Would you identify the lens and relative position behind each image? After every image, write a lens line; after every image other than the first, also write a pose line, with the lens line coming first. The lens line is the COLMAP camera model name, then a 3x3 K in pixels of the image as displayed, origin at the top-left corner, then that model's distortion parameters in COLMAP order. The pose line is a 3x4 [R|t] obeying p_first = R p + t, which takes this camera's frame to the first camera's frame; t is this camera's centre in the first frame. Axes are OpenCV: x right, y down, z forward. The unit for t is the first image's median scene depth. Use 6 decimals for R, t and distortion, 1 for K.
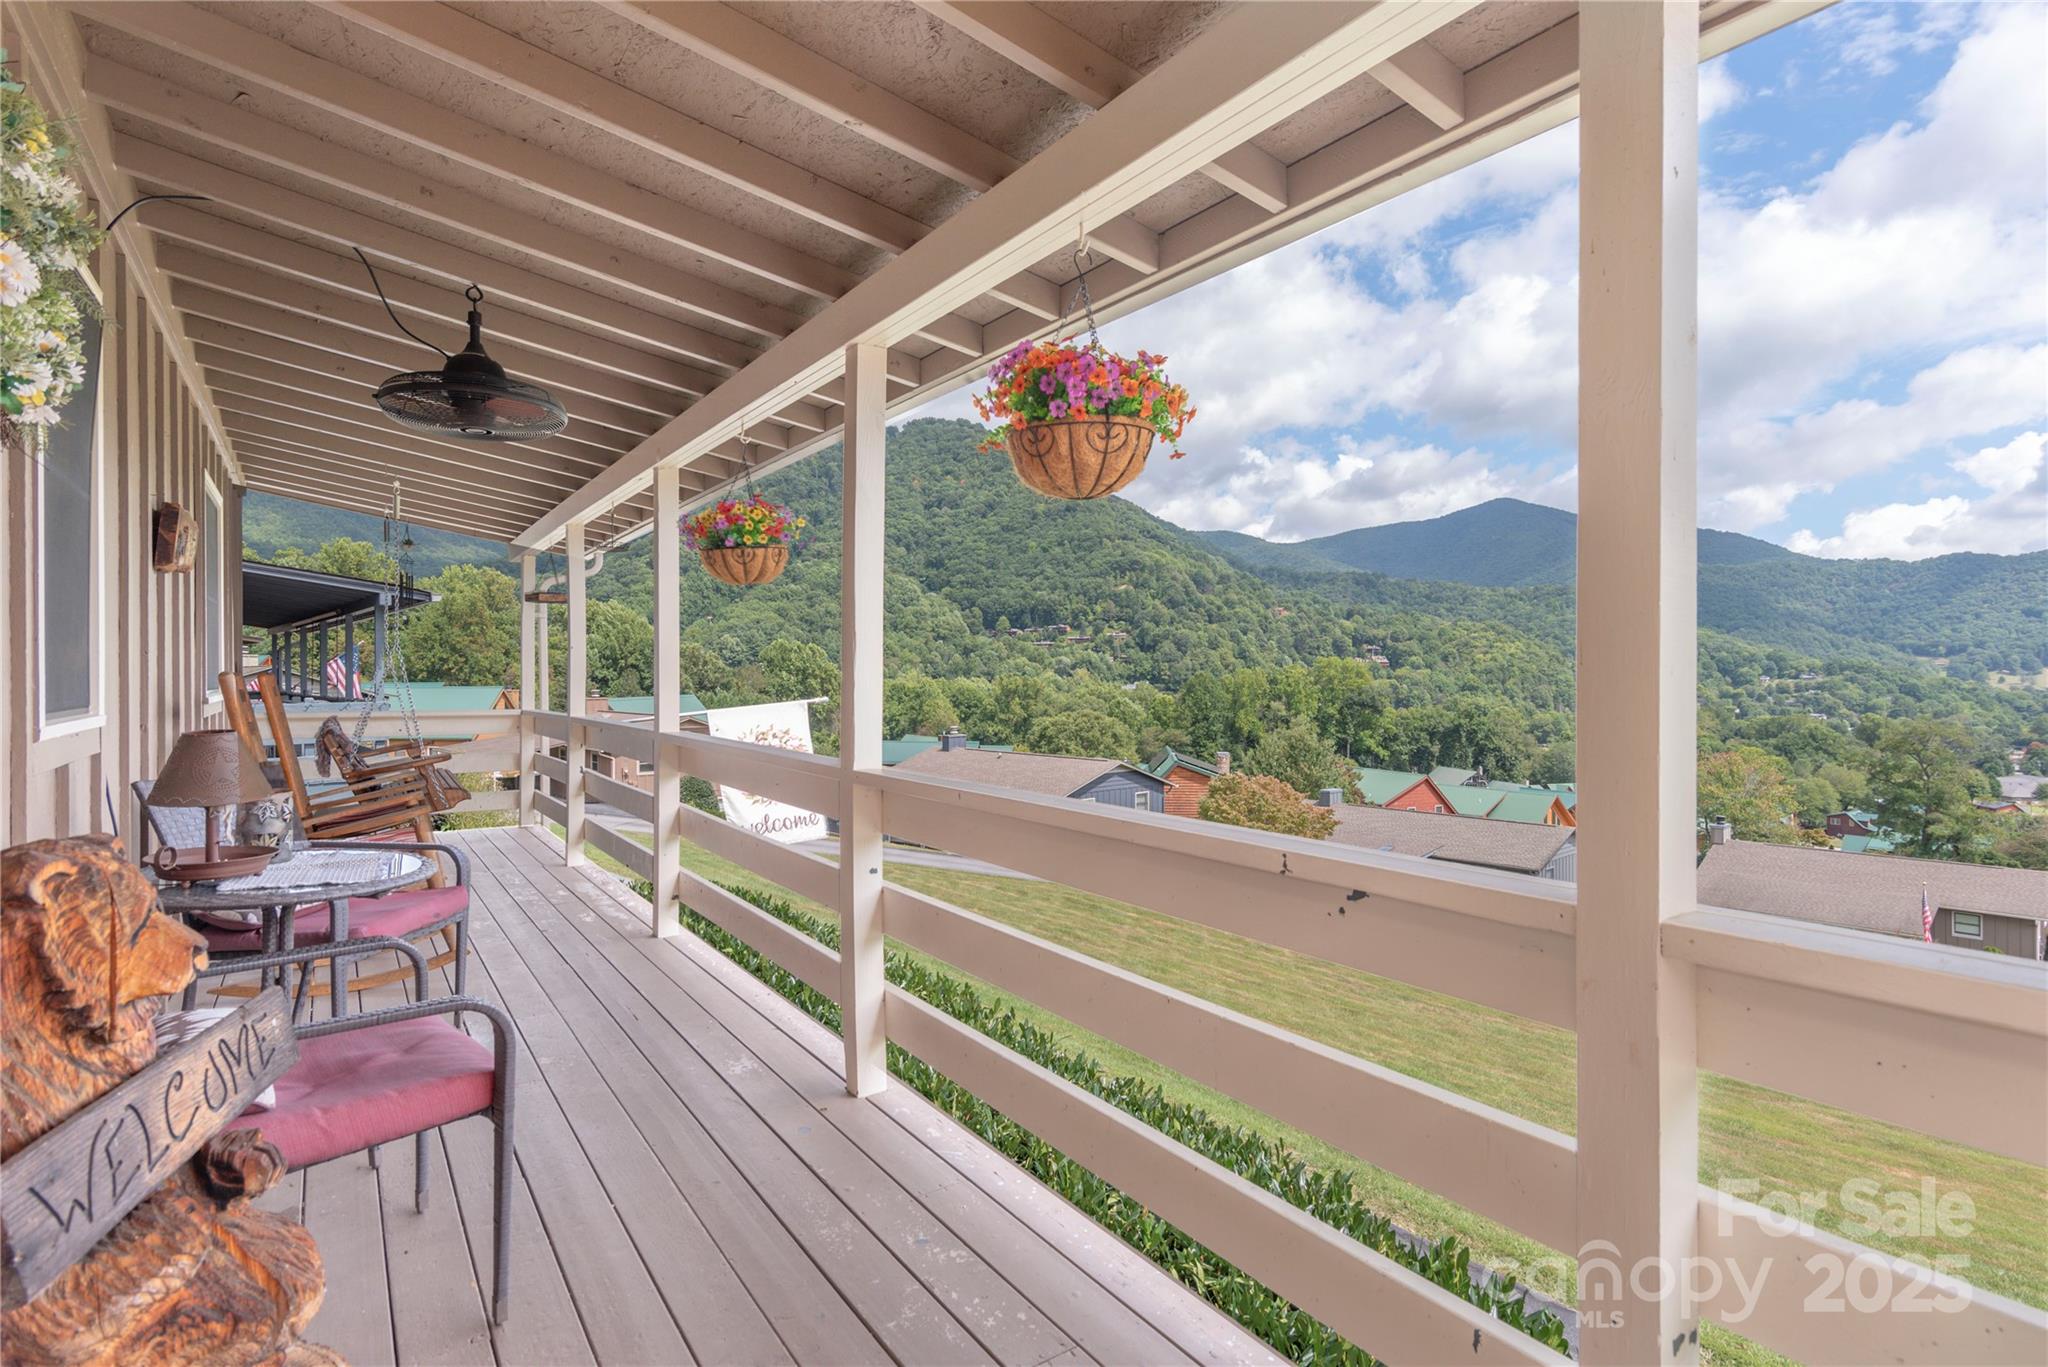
lens RADIAL K [[1004.4, 0, 1048.4], [0, 1004.4, 677.6], [0, 0, 1]] dist [0.012670, -0.000490]
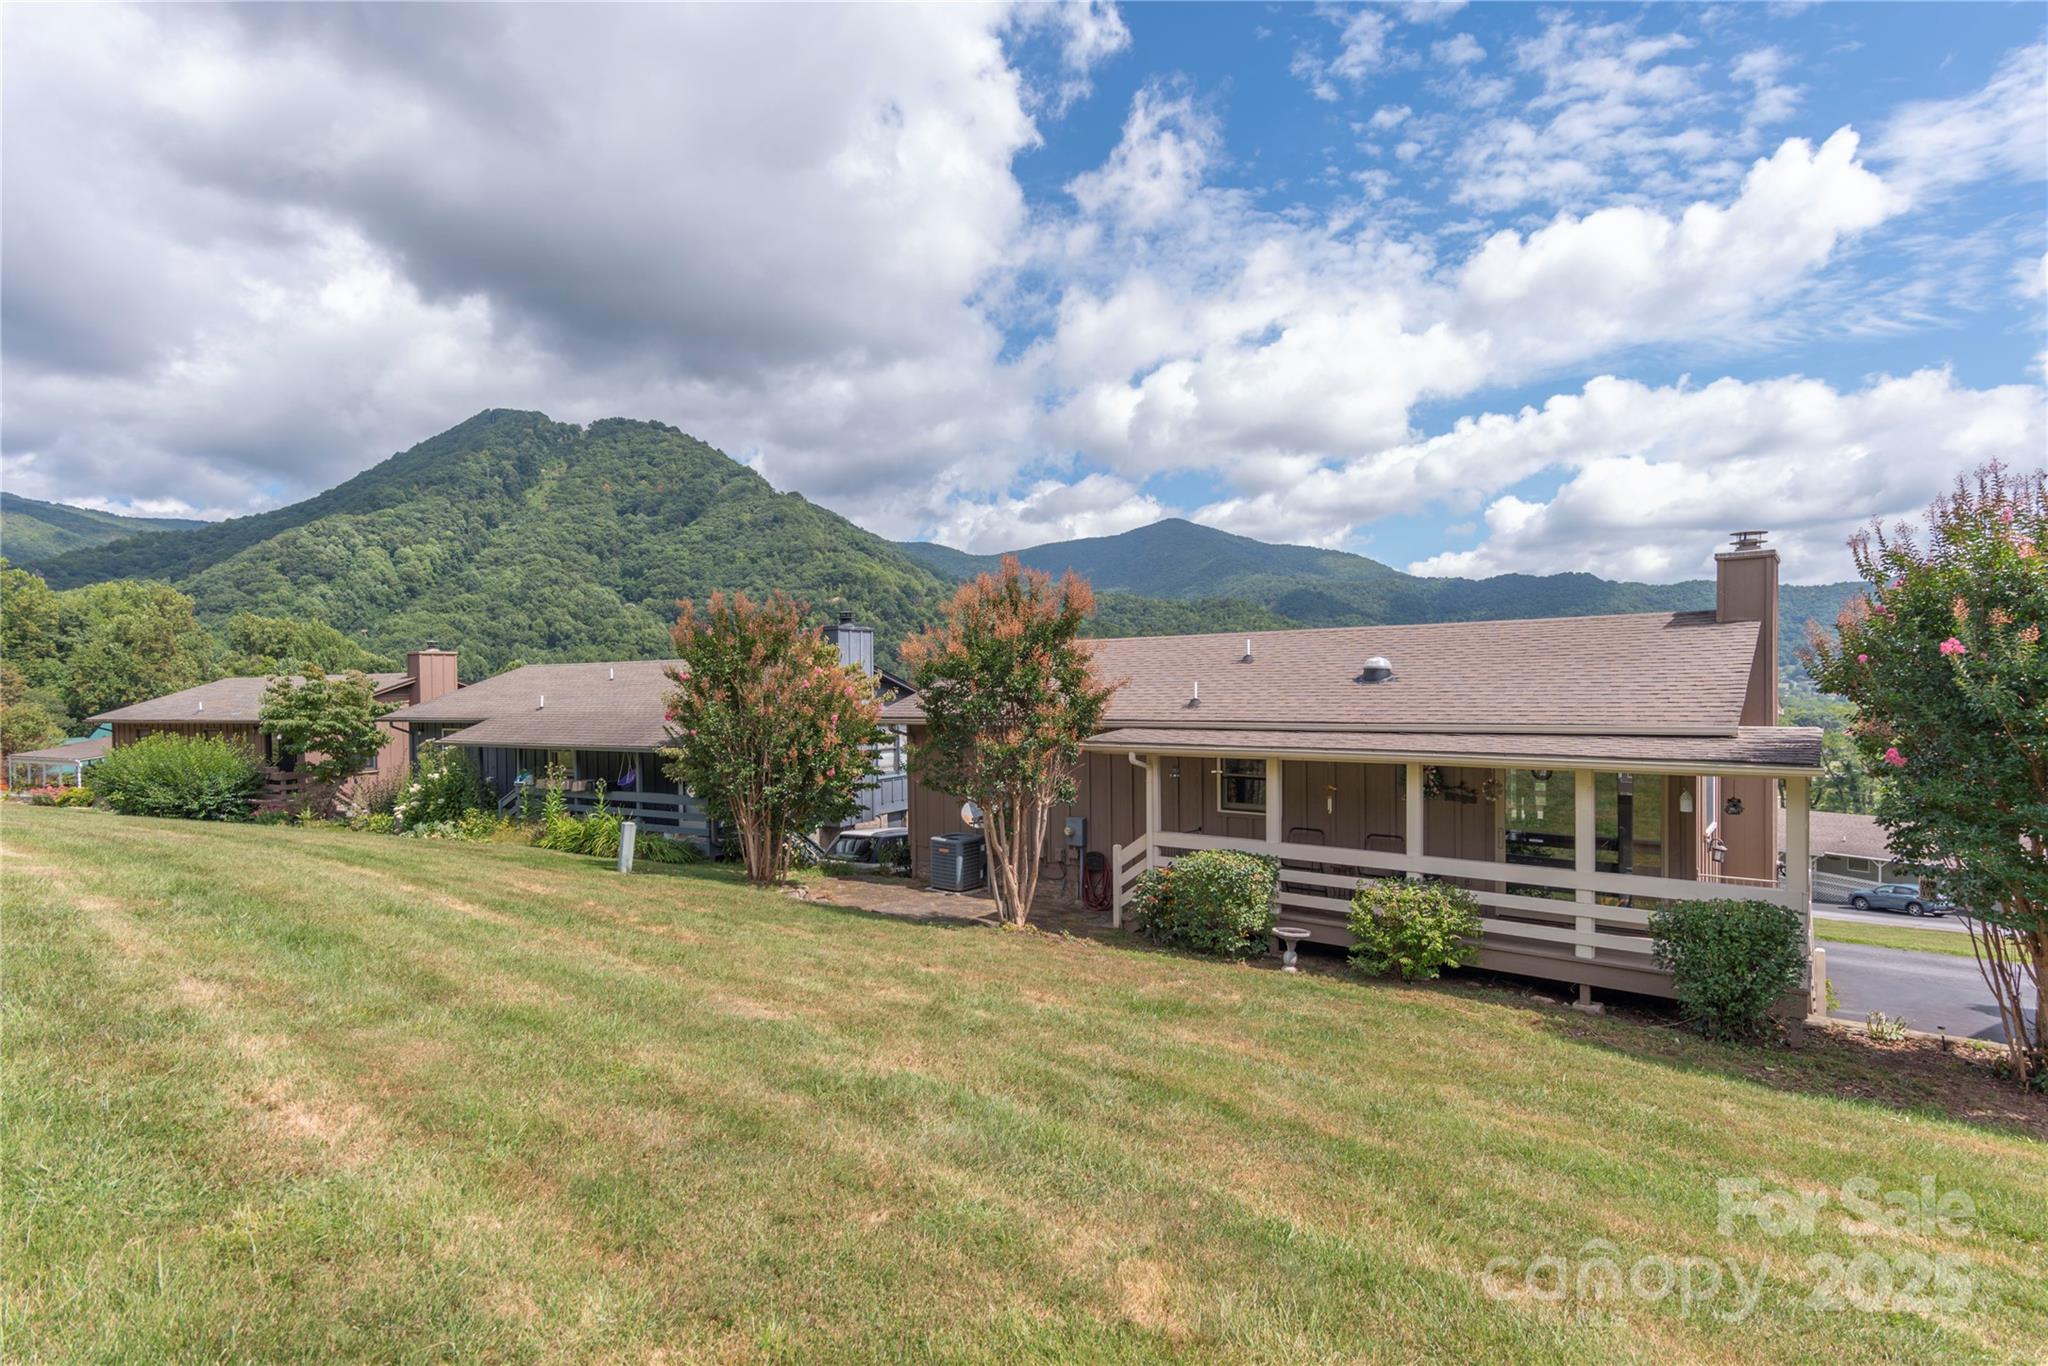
lens RADIAL K [[1004.4, 0, 1031.3], [0, 1004.4, 688.7], [0, 0, 1]] dist [0.012670, -0.000490]
pose [[0.958970, -0.021384, 0.282700, -0.091387], [0.020171, 0.999771, 0.007202, -0.010810], [-0.282789, -0.001204, 0.959181, -0.102667]]
